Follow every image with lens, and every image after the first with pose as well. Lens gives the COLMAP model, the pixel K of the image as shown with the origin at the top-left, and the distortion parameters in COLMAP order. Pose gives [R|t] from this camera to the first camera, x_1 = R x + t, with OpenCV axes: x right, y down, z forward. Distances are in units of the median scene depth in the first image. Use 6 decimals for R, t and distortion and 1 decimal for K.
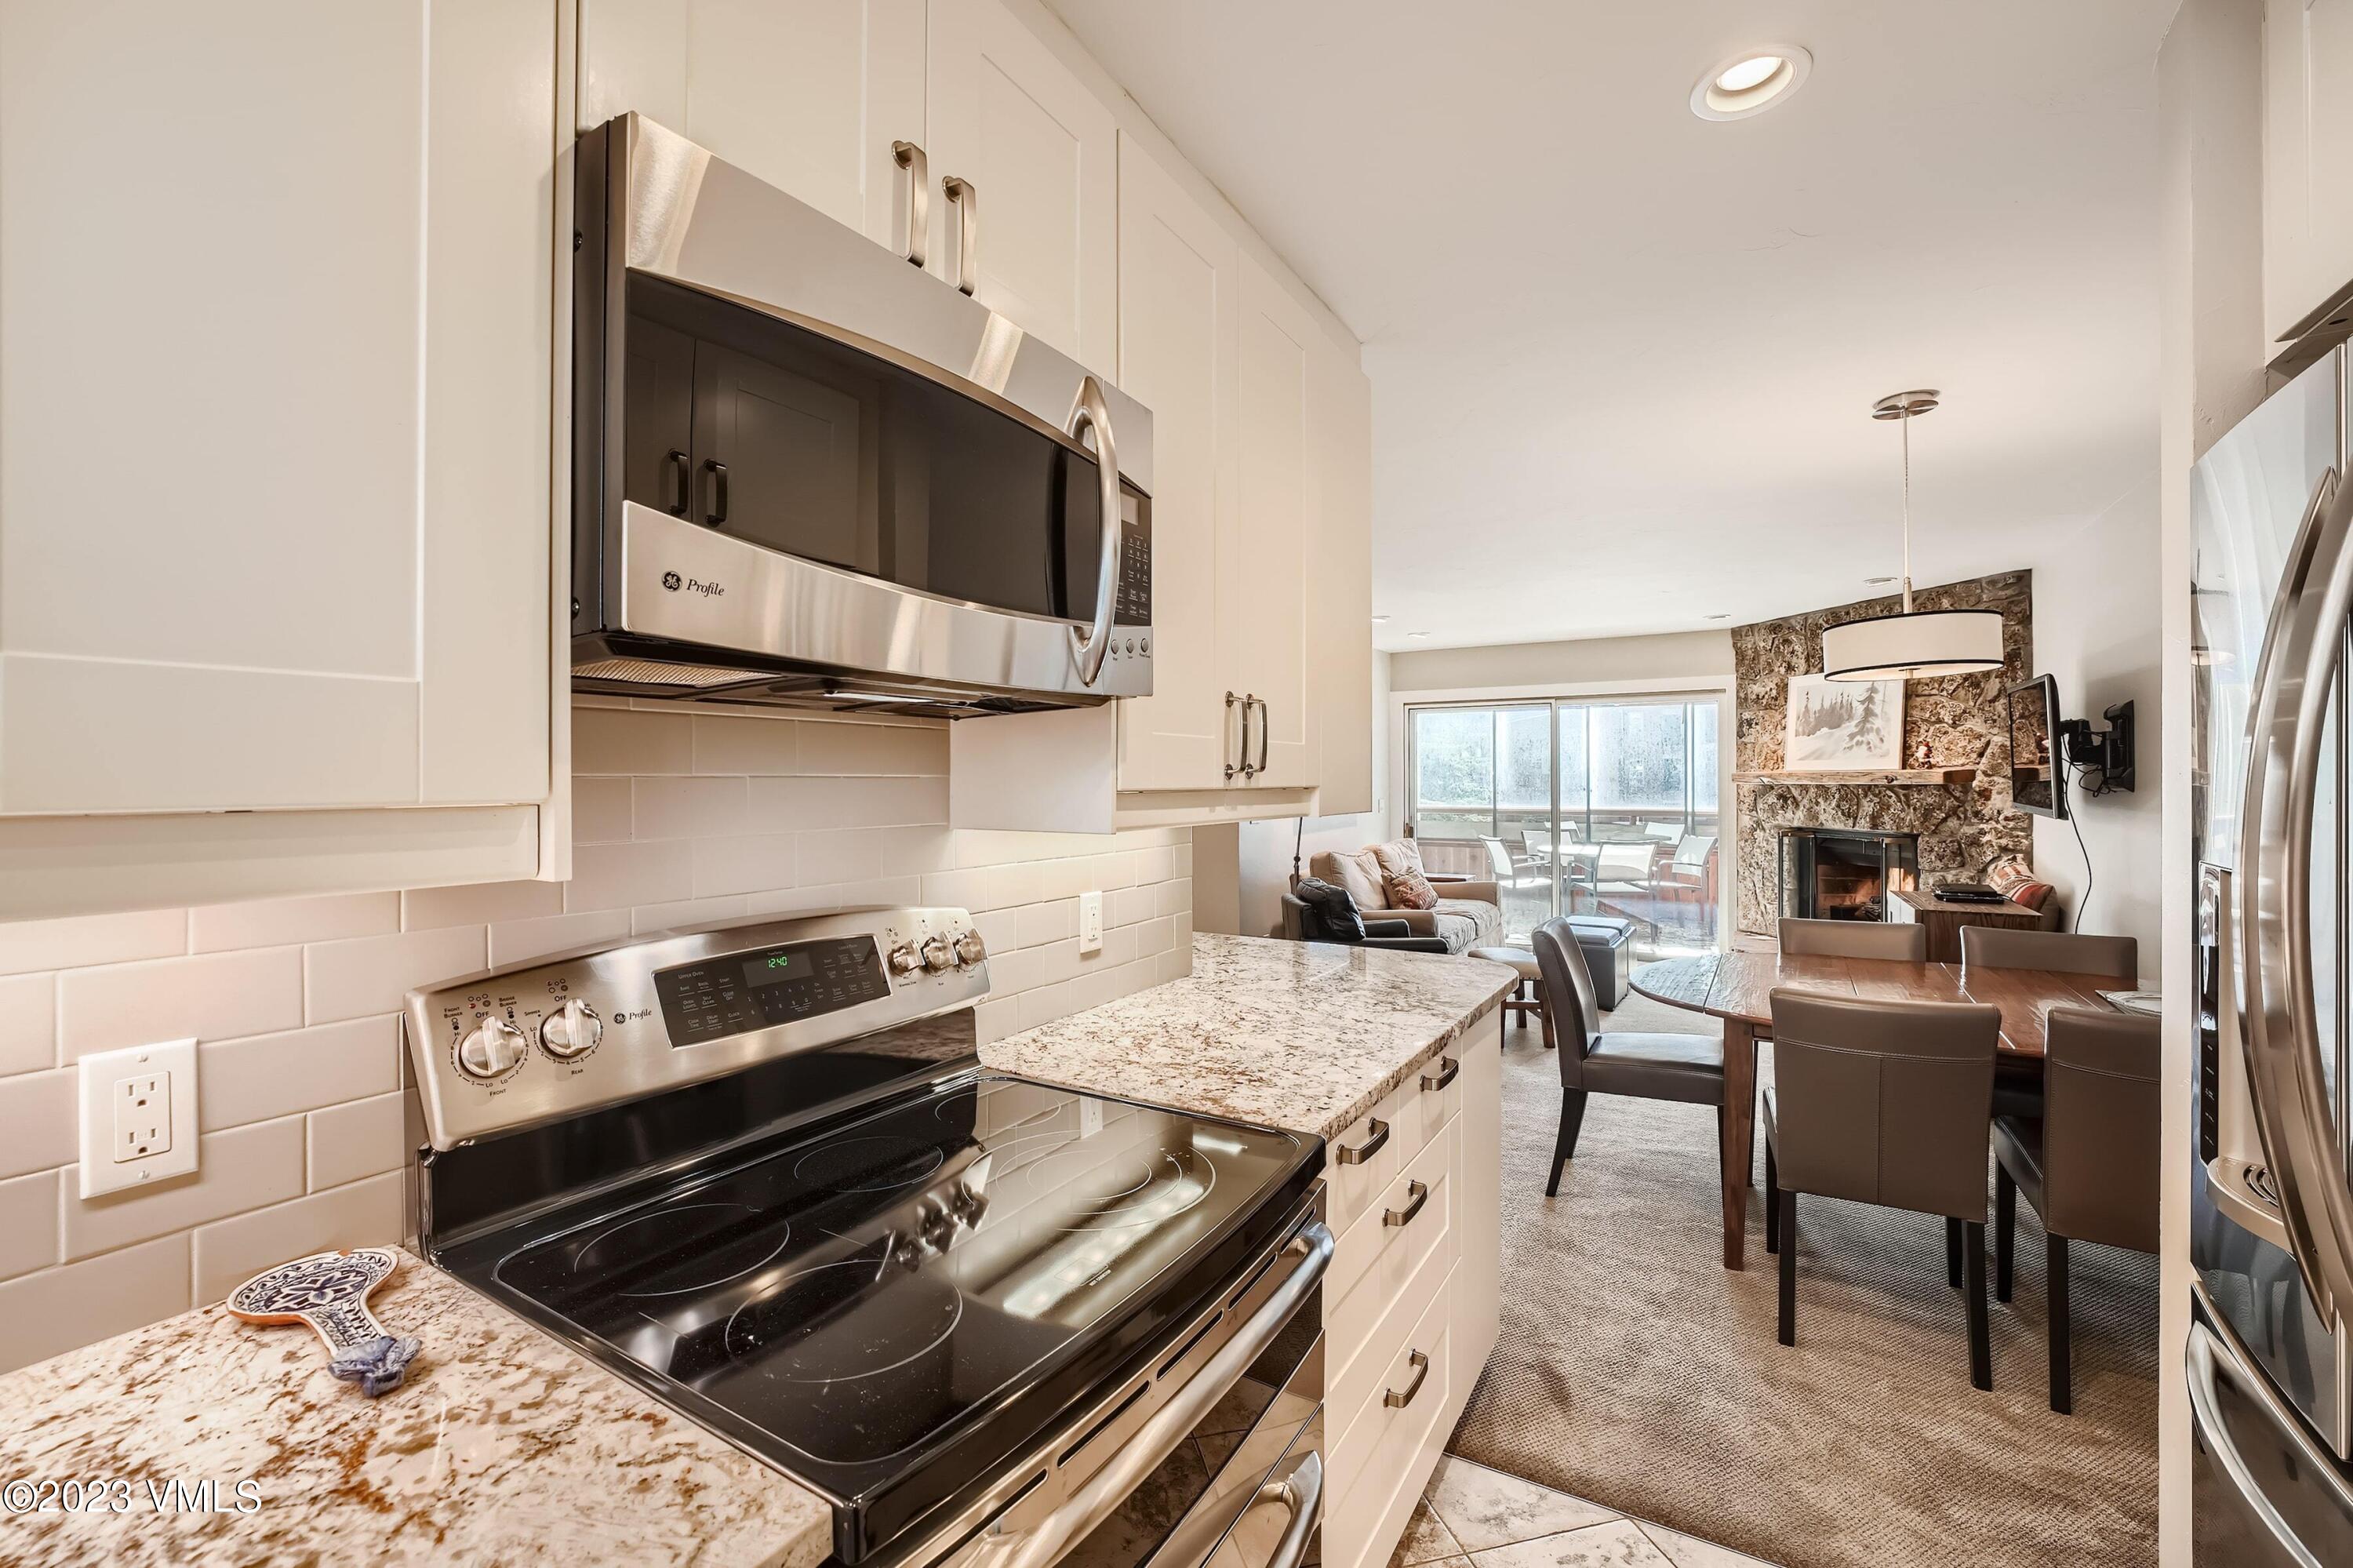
lens RADIAL K [[975.6, 0, 1181.3], [0, 975.6, 774.9], [0, 0, 1]] dist [-0.025104, 0.005359]
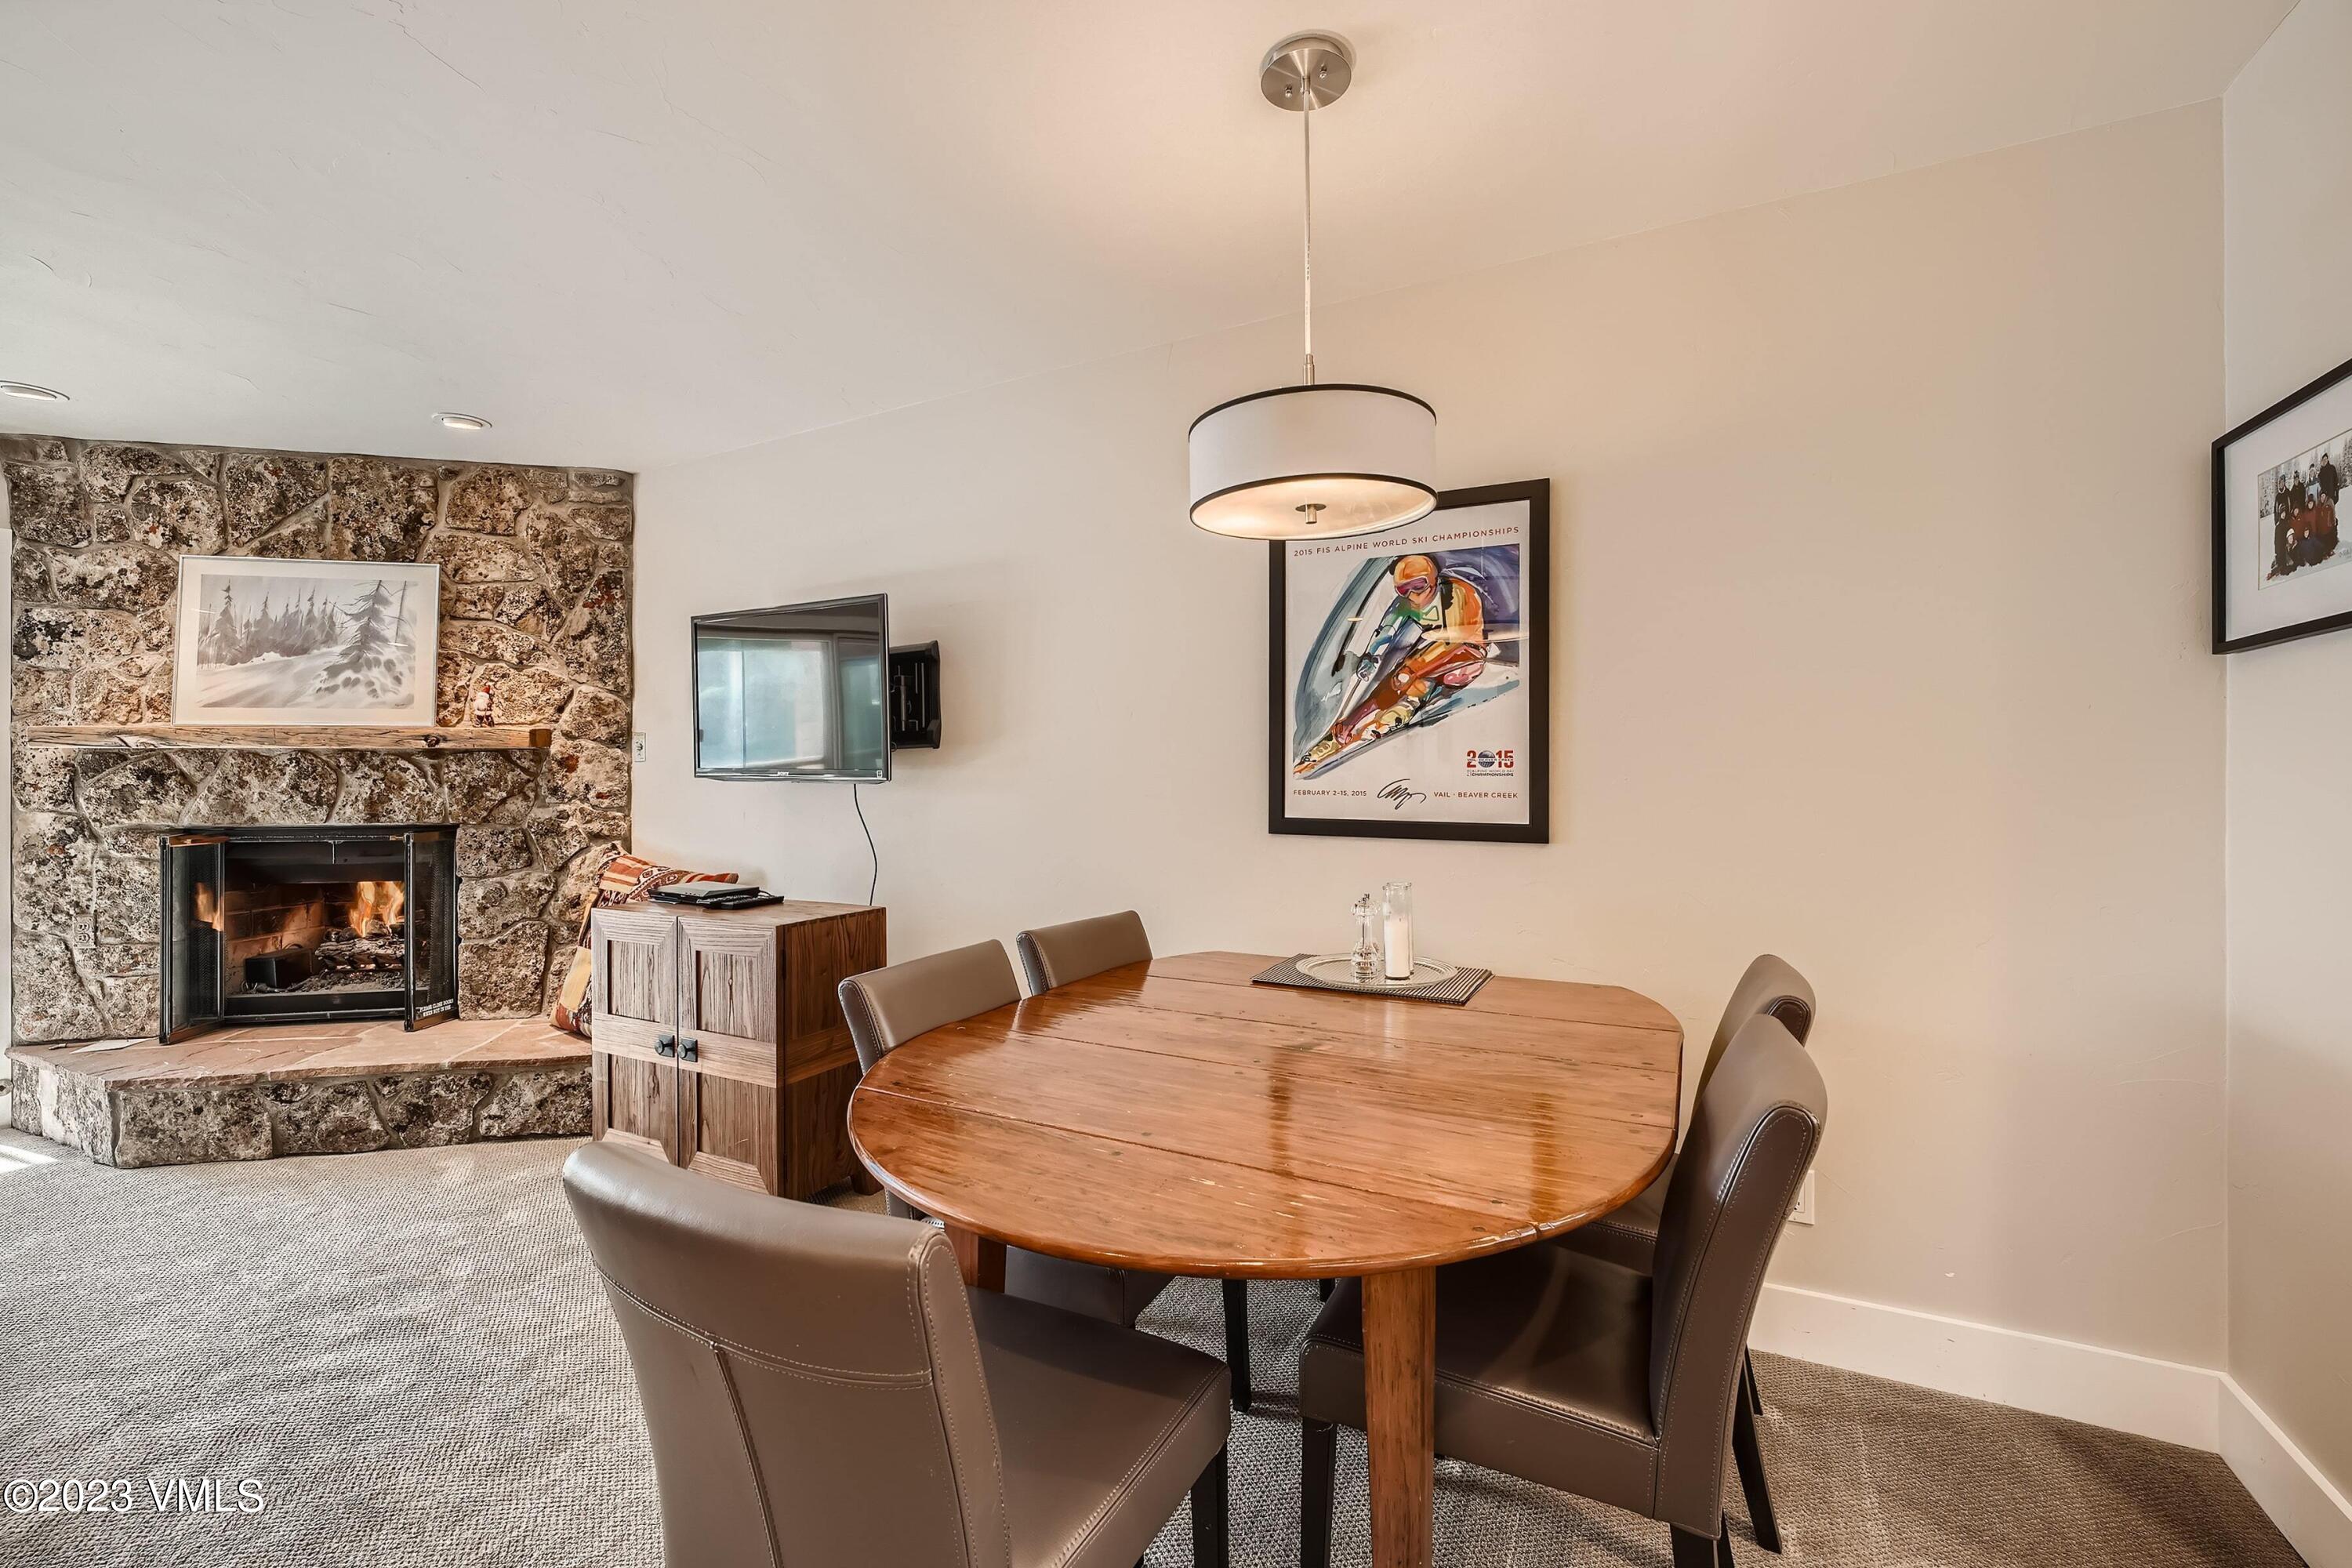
lens RADIAL K [[975.2, 0, 1149.7], [0, 975.2, 772.1], [0, 0, 1]] dist [-0.025104, 0.005359]
pose [[-0.052288, 0.007598, 0.998603, 0.071579], [-0.000335, 0.999971, -0.007626, 0.030257], [-0.998632, -0.000733, -0.052284, 0.555928]]
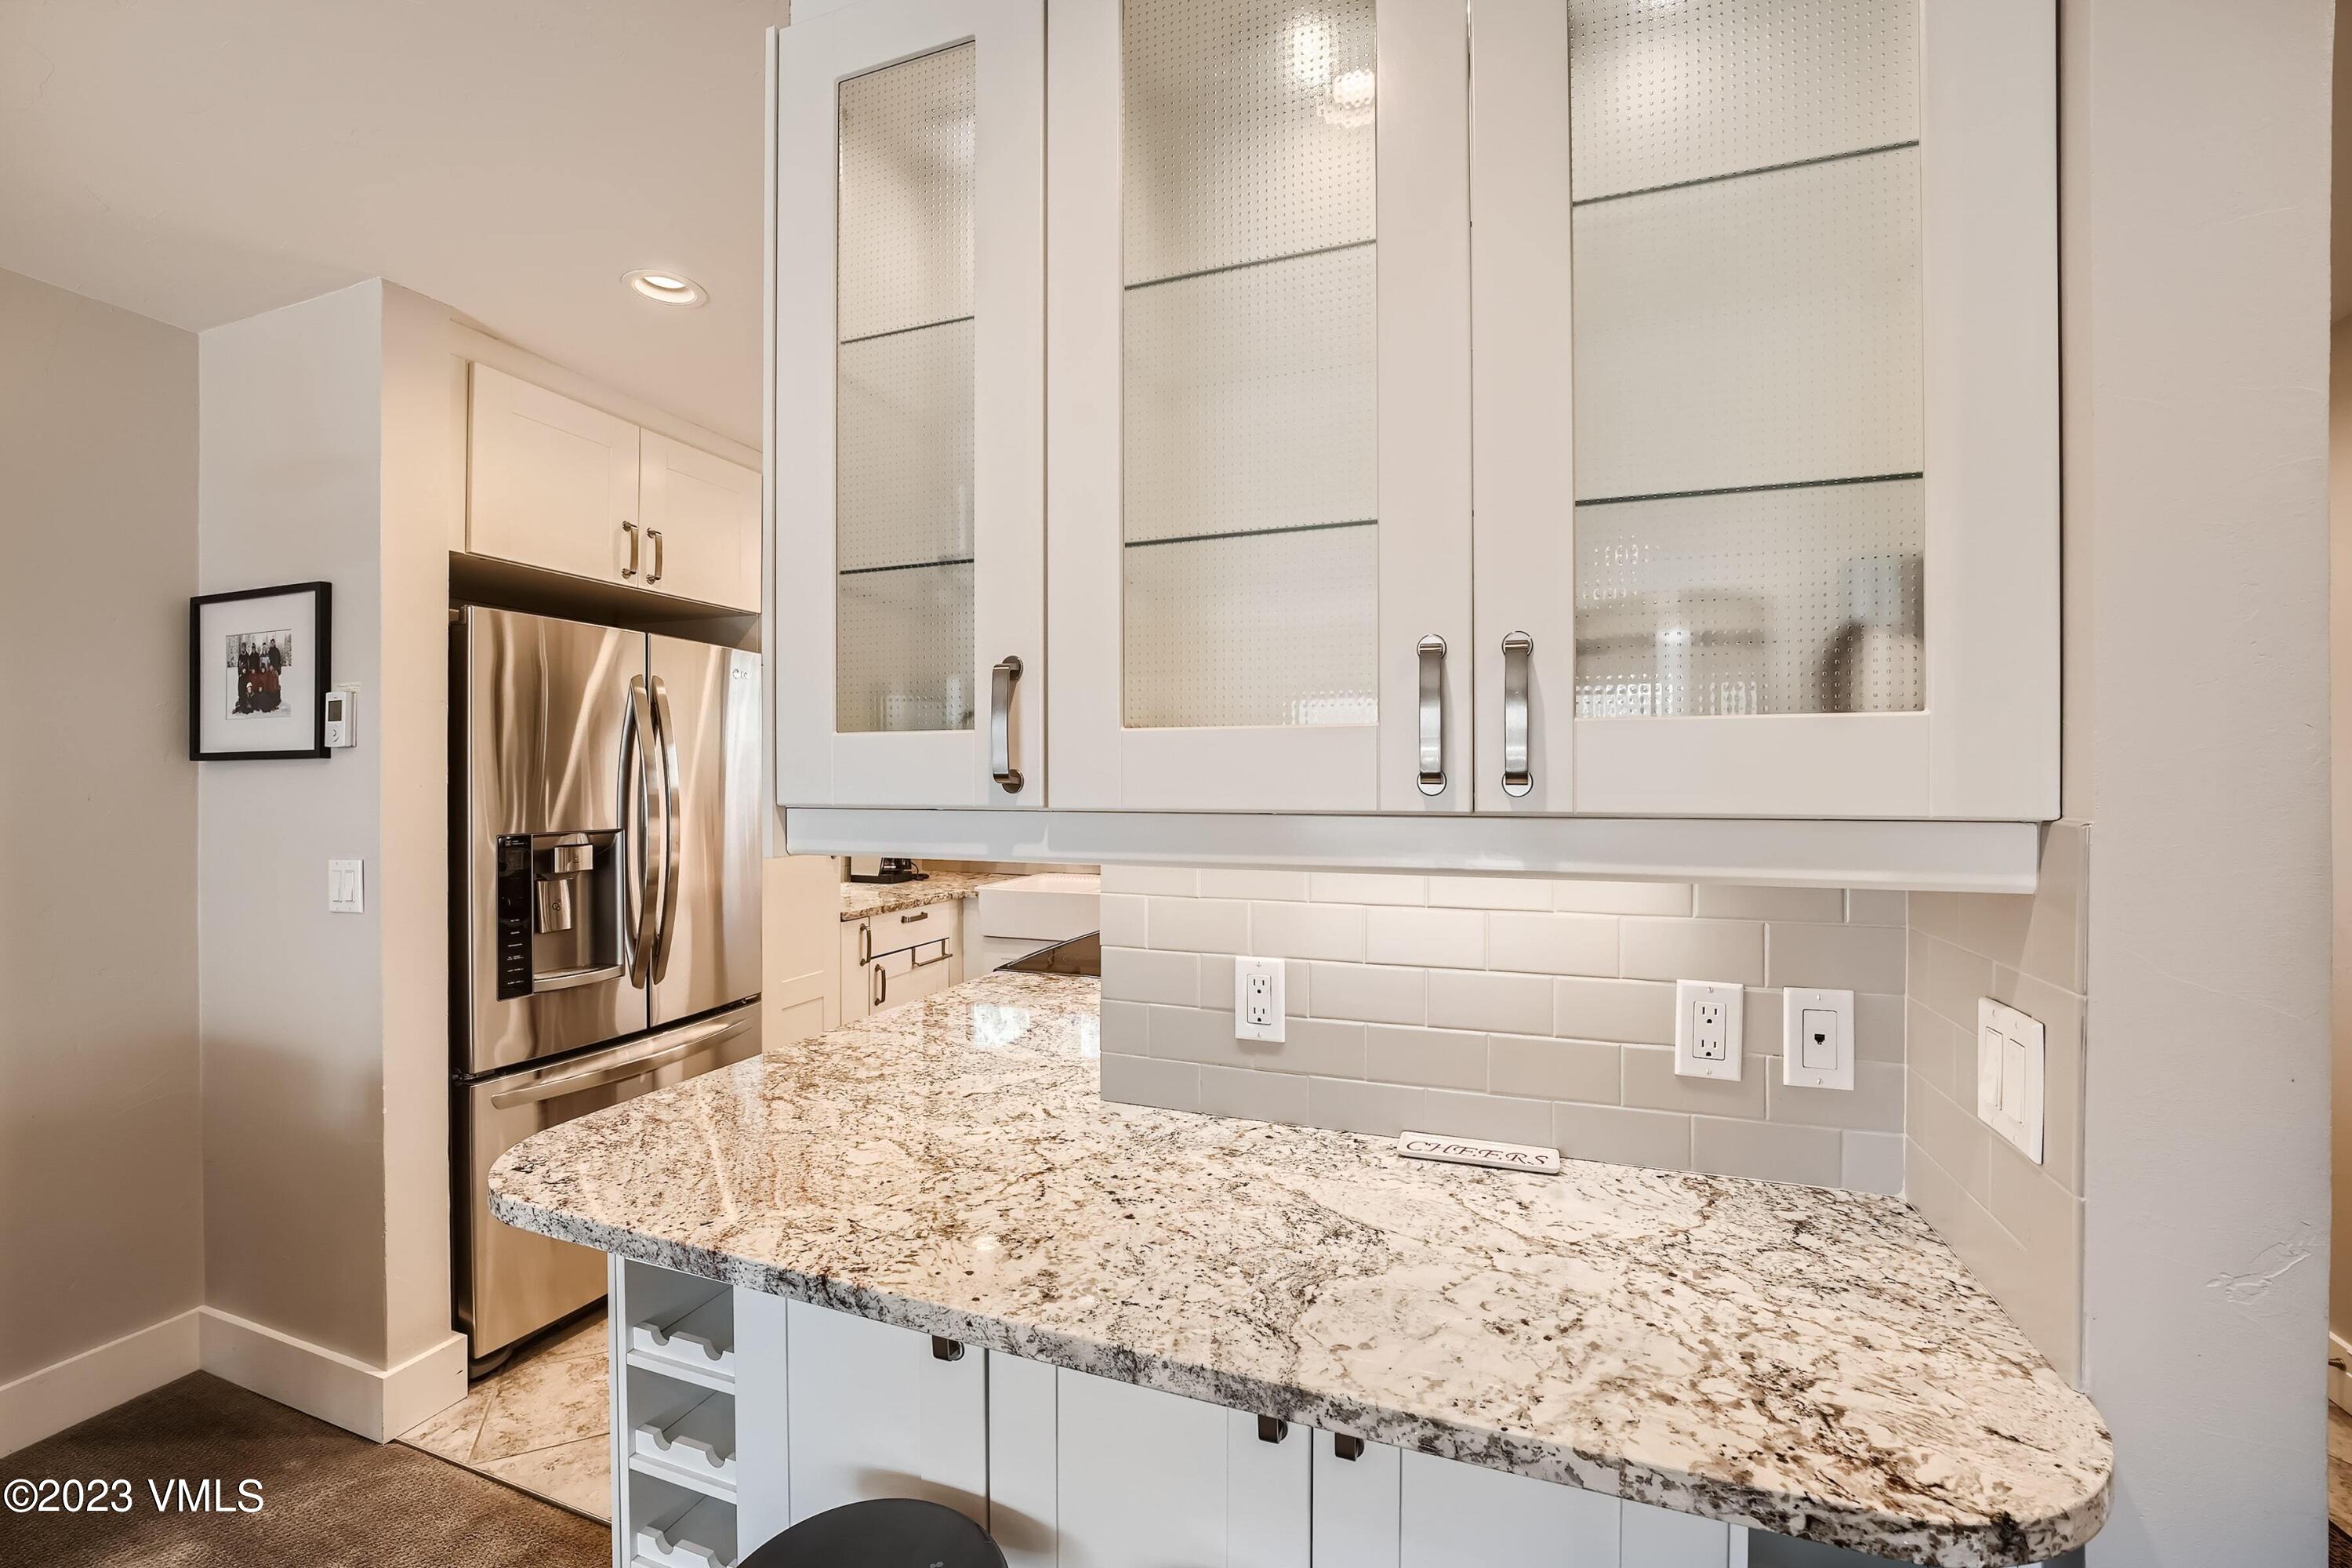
lens RADIAL K [[975.2, 0, 1164.3], [0, 975.2, 783.4], [0, 0, 1]] dist [-0.025104, 0.005359]
pose [[-0.984907, 0.002656, -0.173062, 0.027442], [0.002240, 0.999994, 0.002602, -0.000474], [0.173067, 0.002175, -0.984908, 0.661673]]
